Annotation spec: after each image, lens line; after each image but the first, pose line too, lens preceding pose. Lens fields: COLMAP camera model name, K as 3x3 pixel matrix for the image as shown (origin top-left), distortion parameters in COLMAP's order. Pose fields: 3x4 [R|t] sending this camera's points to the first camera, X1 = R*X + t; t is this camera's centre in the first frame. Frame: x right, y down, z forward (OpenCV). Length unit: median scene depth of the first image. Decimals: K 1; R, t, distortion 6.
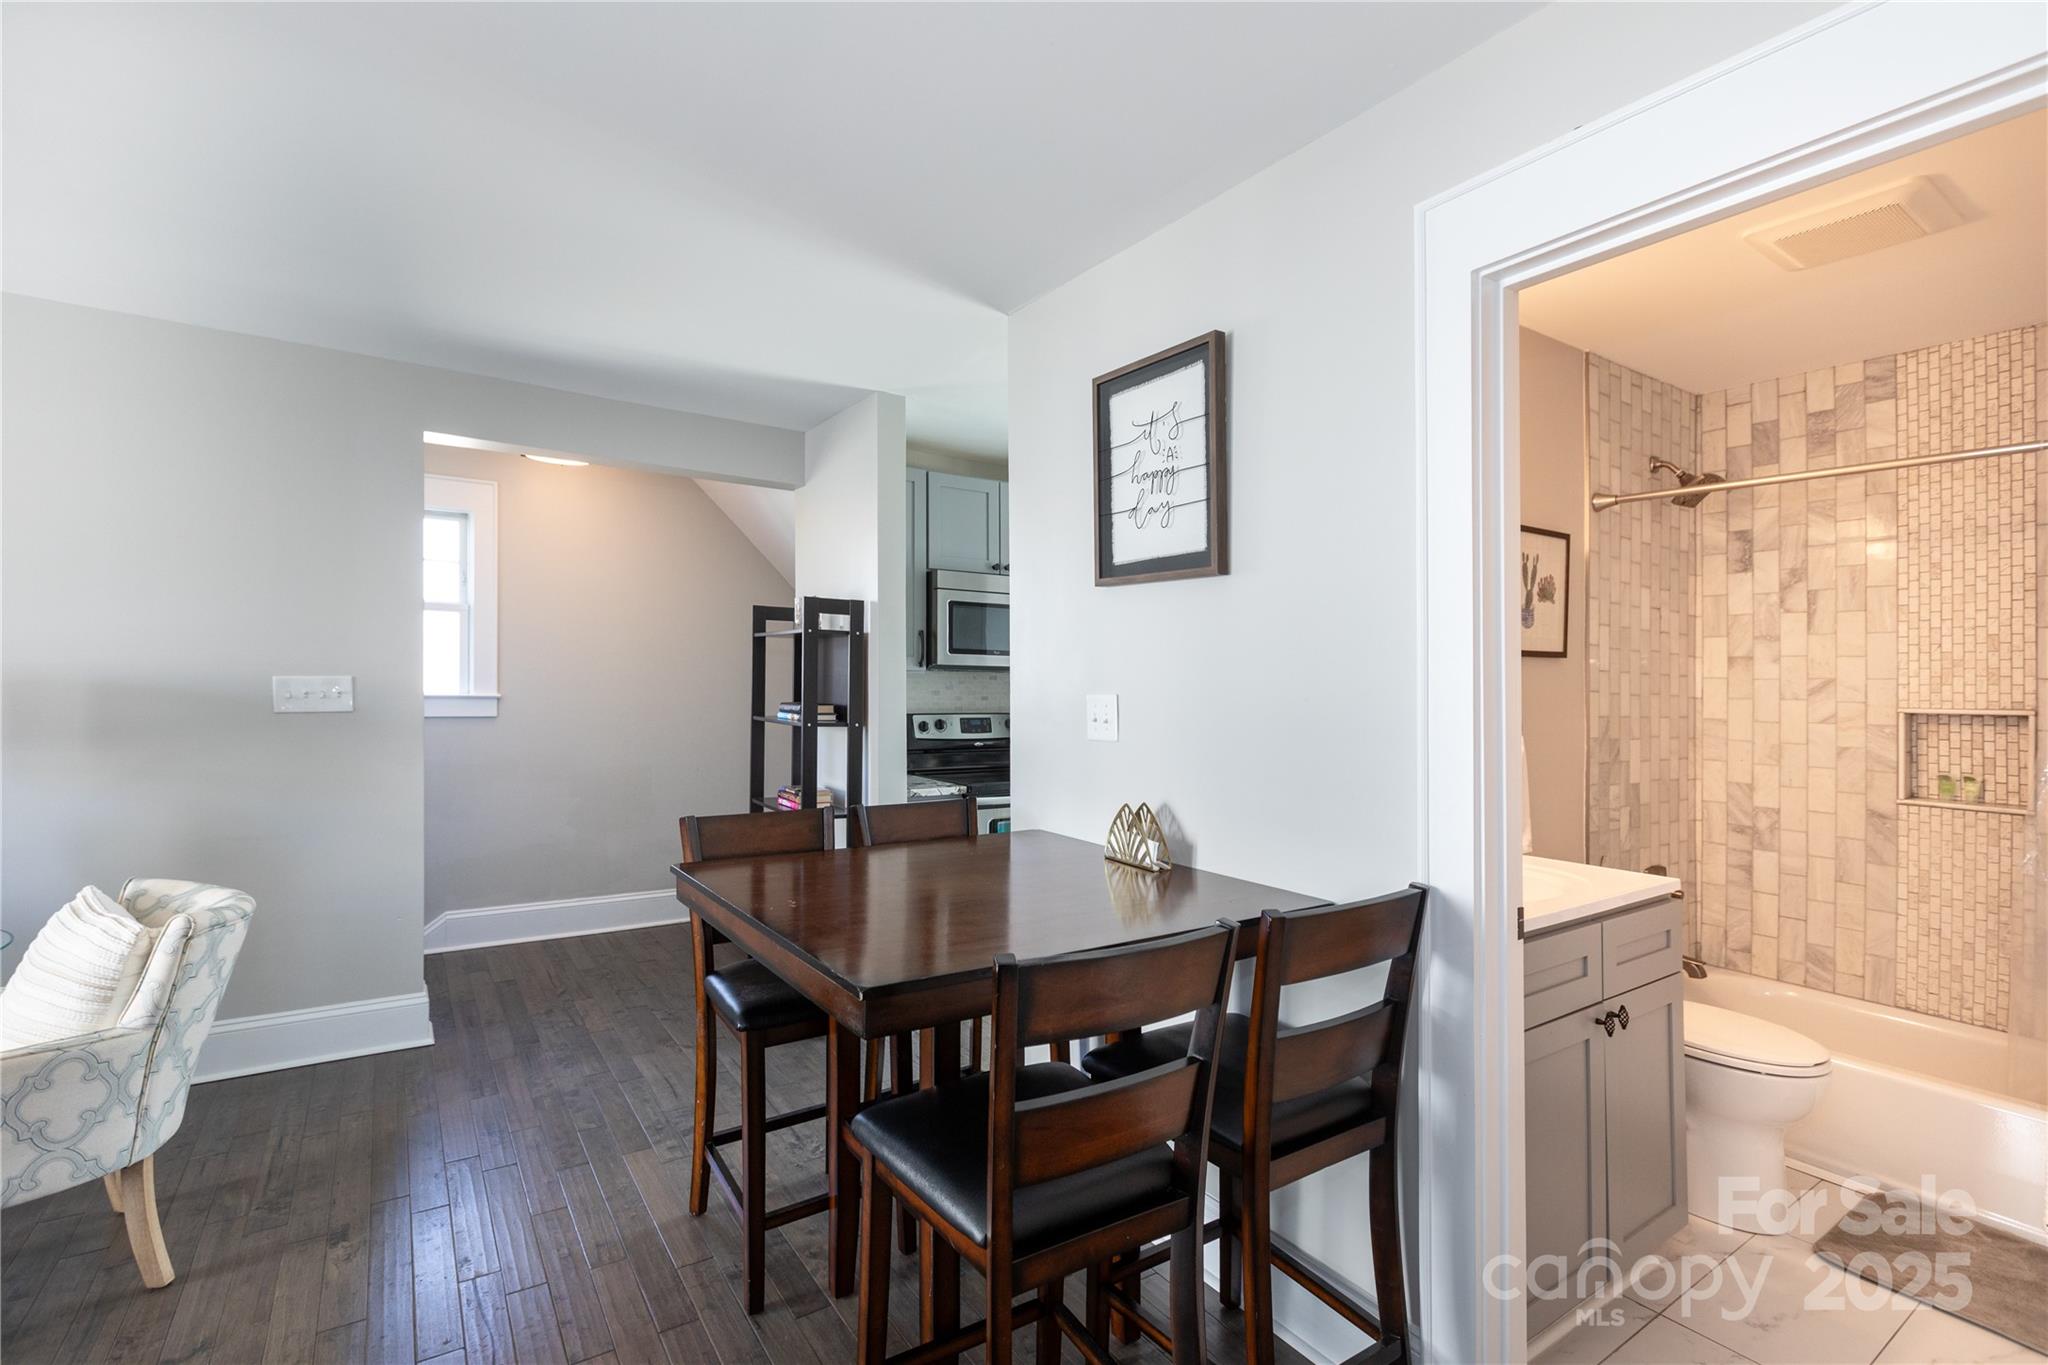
lens RADIAL K [[930.5, 0, 1023.7], [0, 930.5, 676.6], [0, 0, 1]] dist [0.000010, -0.000380]
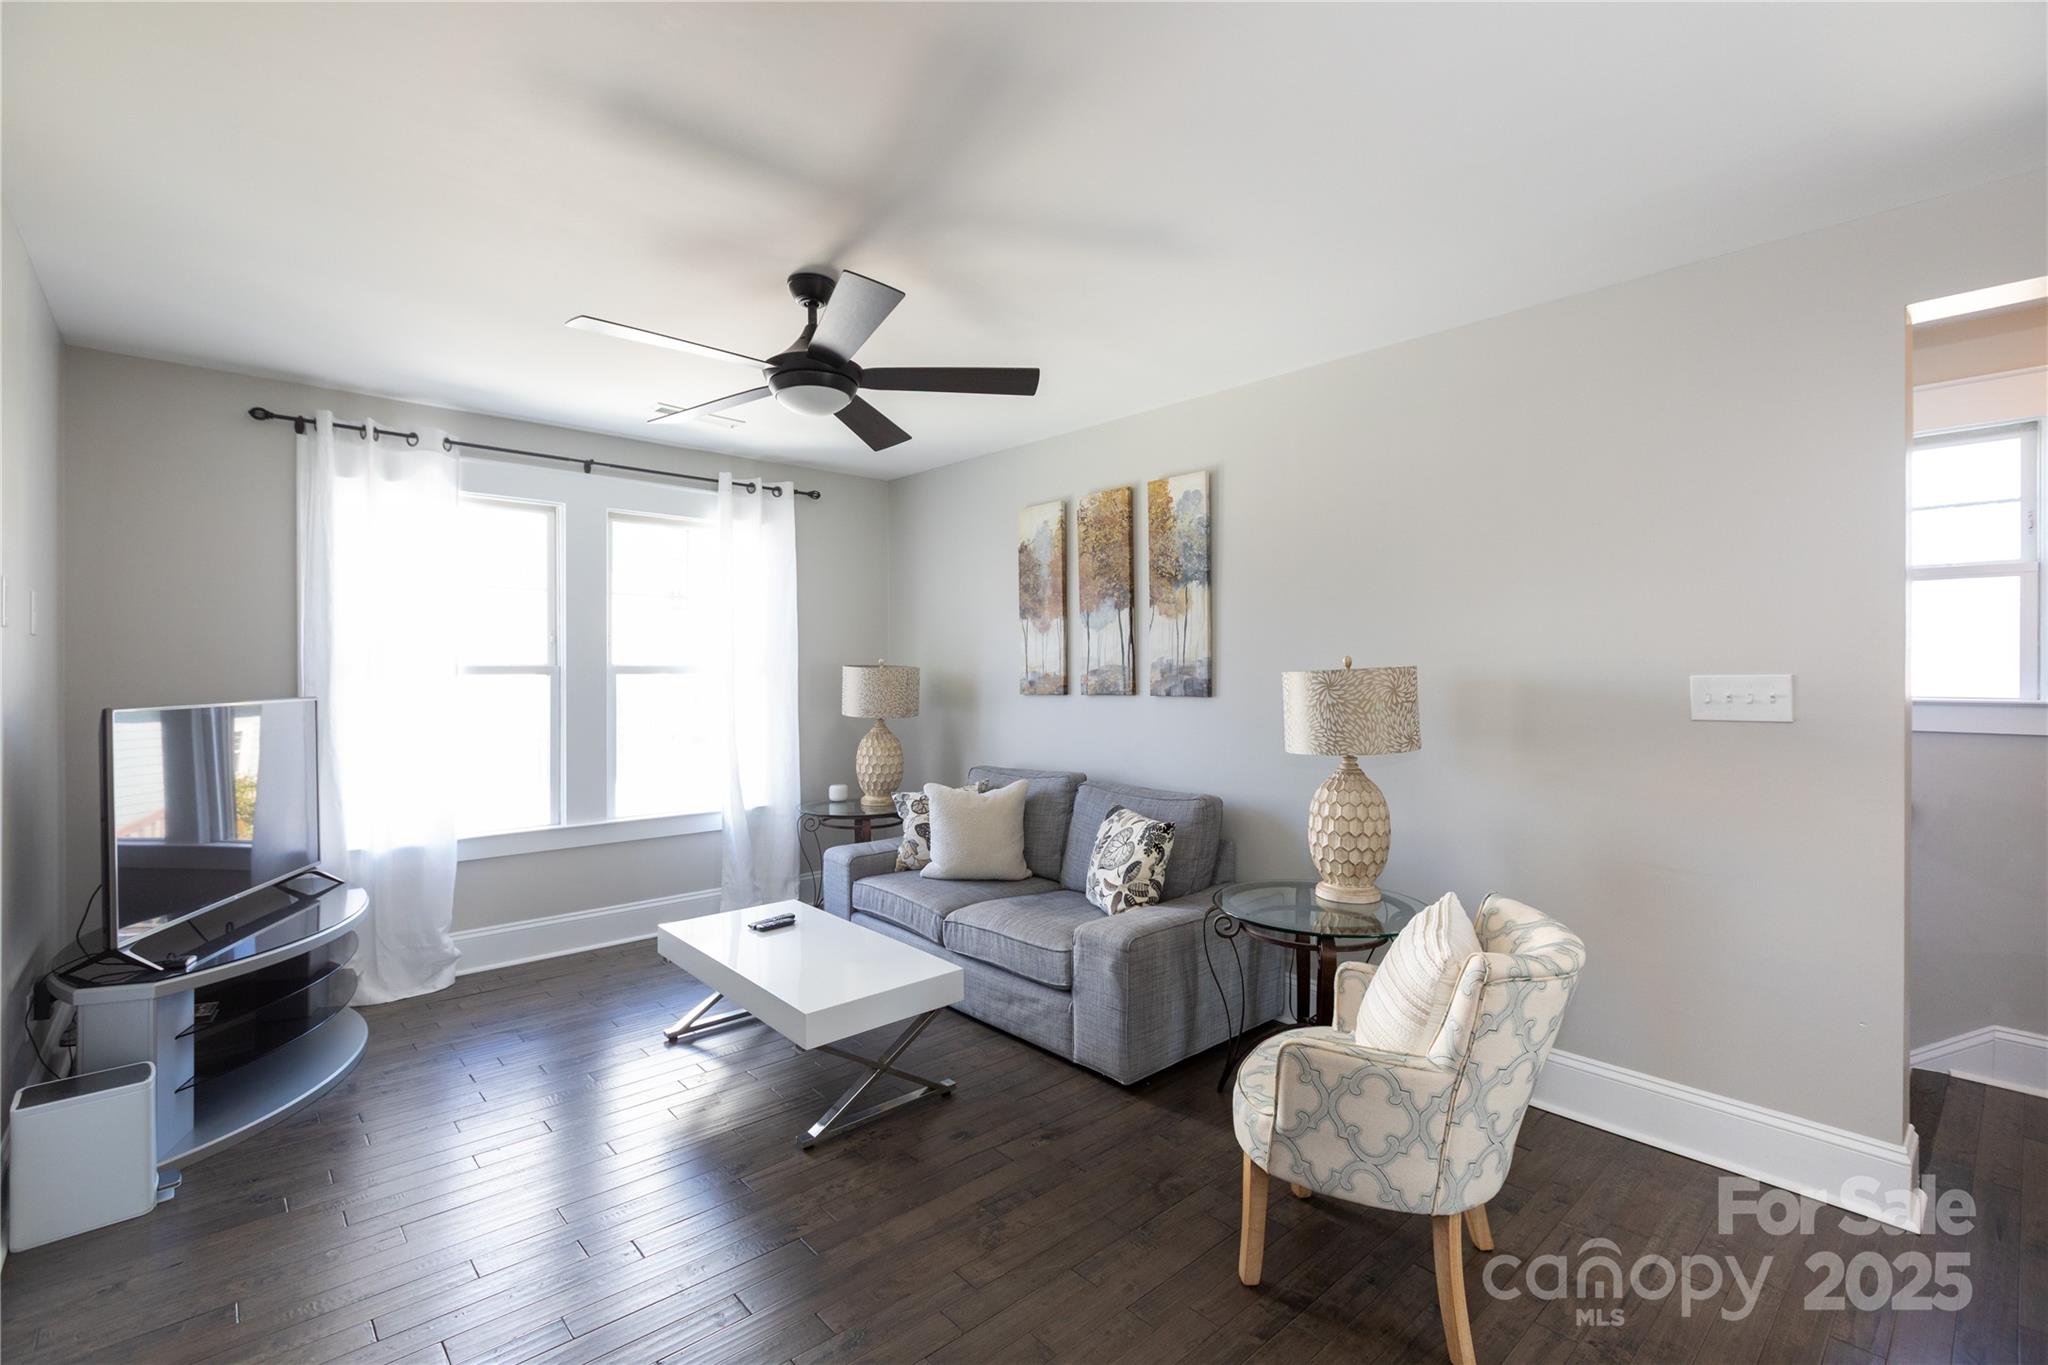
lens RADIAL K [[930.5, 0, 1026.3], [0, 930.5, 686.9], [0, 0, 1]] dist [0.000010, -0.000380]
pose [[0.137455, 0.007129, -0.990482, -0.119705], [0.001686, 0.999971, 0.007431, 0.004344], [0.990507, -0.002692, 0.137439, 0.475169]]
